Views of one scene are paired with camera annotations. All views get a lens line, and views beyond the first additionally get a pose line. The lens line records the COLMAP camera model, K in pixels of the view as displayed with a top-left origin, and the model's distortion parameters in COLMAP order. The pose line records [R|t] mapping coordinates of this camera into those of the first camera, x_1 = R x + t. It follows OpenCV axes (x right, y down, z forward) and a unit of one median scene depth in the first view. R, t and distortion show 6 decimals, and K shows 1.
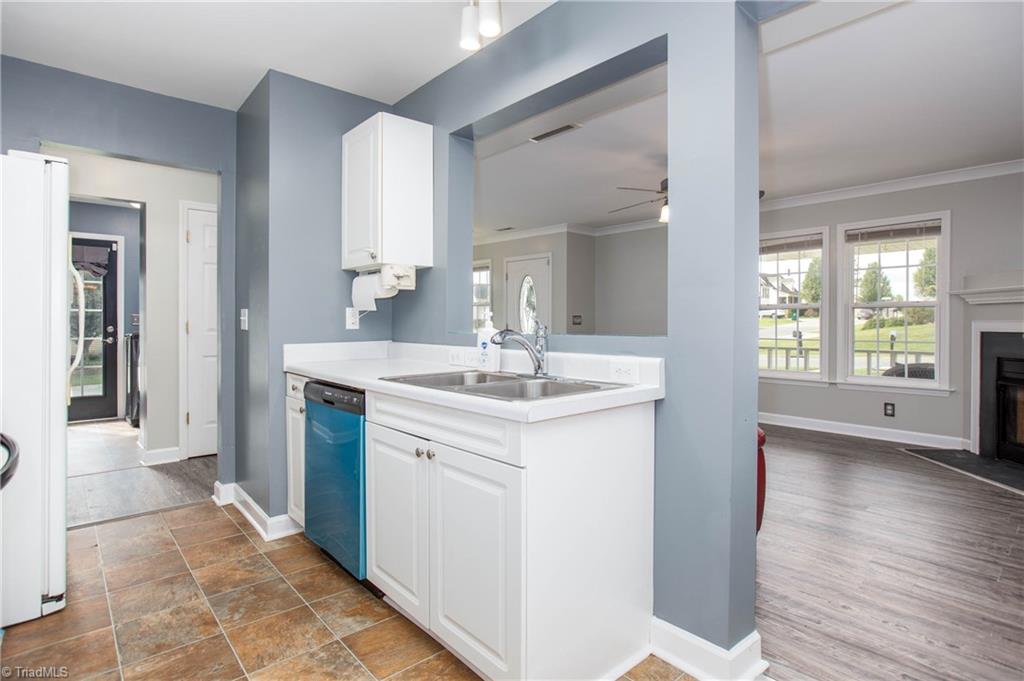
lens RADIAL K [[529.6, 0, 510.0], [0, 529.6, 322.2], [0, 0, 1]] dist [-0.002397, 0.000415]
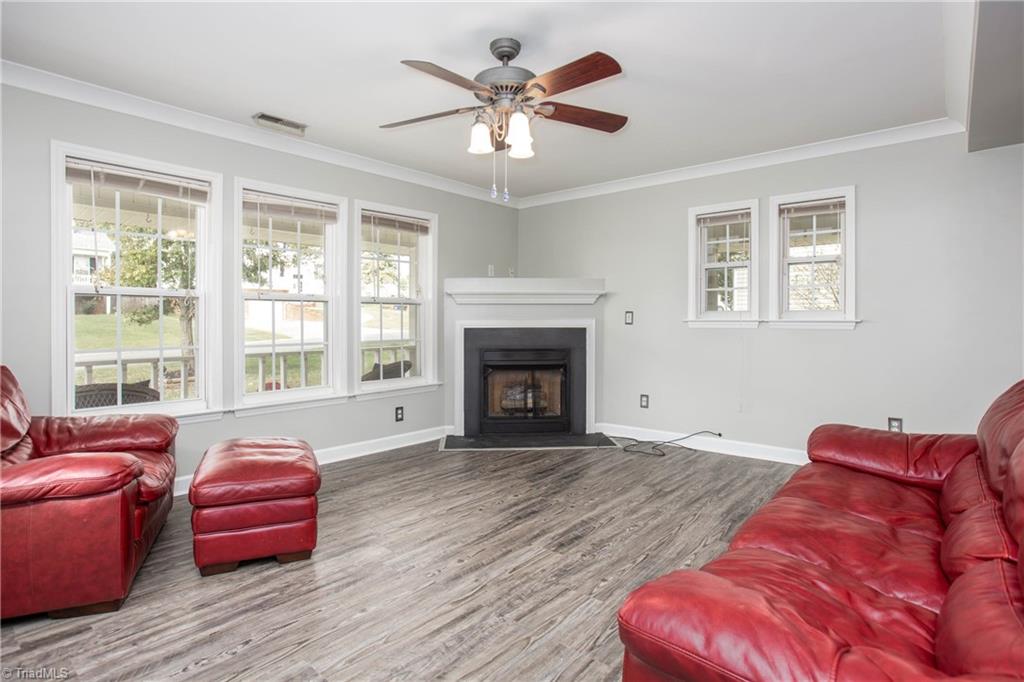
lens RADIAL K [[531.8, 0, 508.8], [0, 531.8, 325.6], [0, 0, 1]] dist [-0.031623, 0.000297]
pose [[-0.135062, -0.009598, 0.990791, -0.395084], [0.002781, 0.999945, 0.010066, 0.002073], [-0.990833, 0.004115, -0.135028, 1.605181]]
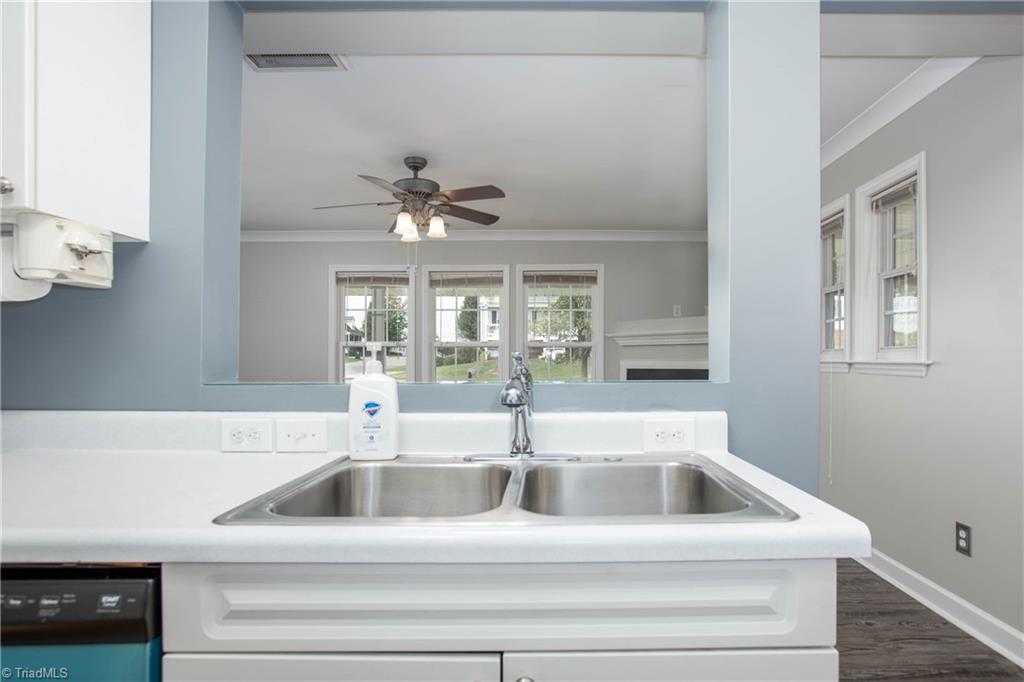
lens RADIAL K [[568.5, 0, 555.7], [0, 568.5, 355.6], [0, 0, 1]] dist [-0.028186, 0.001371]
pose [[0.651450, 0.004136, 0.758680, -0.288065], [0.003250, 0.999961, -0.008242, -0.001410], [-0.758685, 0.007835, 0.651411, 0.431641]]
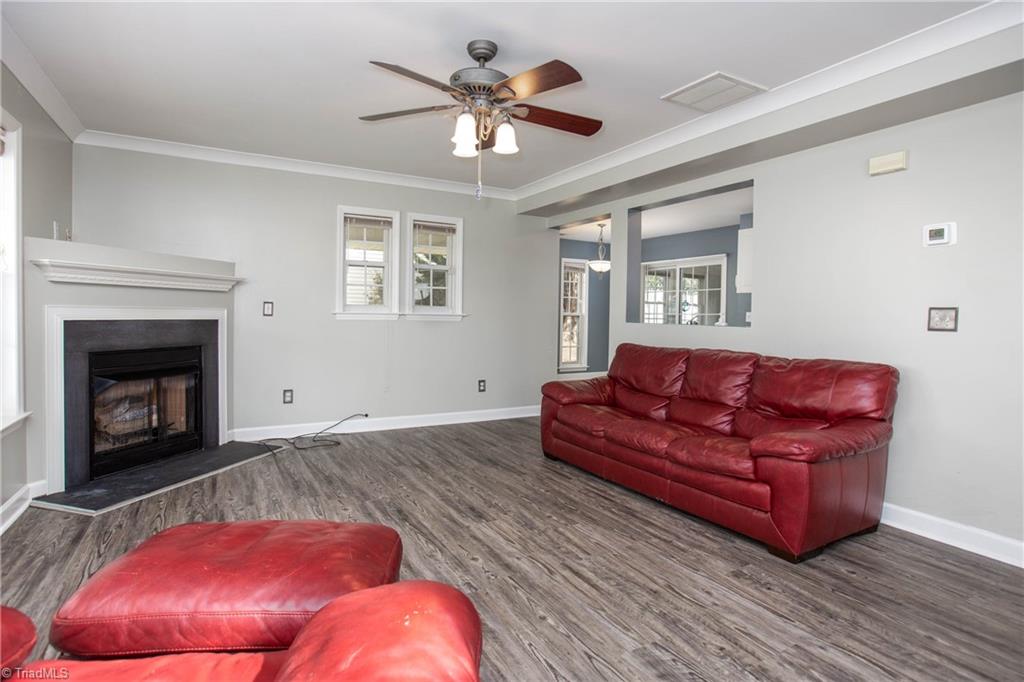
lens RADIAL K [[530.1, 0, 504.2], [0, 530.1, 333.8], [0, 0, 1]] dist [-0.057814, 0.021611]
pose [[-0.977360, -0.025870, 0.209994, 0.237023], [-0.018480, 0.999142, 0.037076, -0.001083], [-0.210773, 0.032356, -0.976999, 2.358885]]
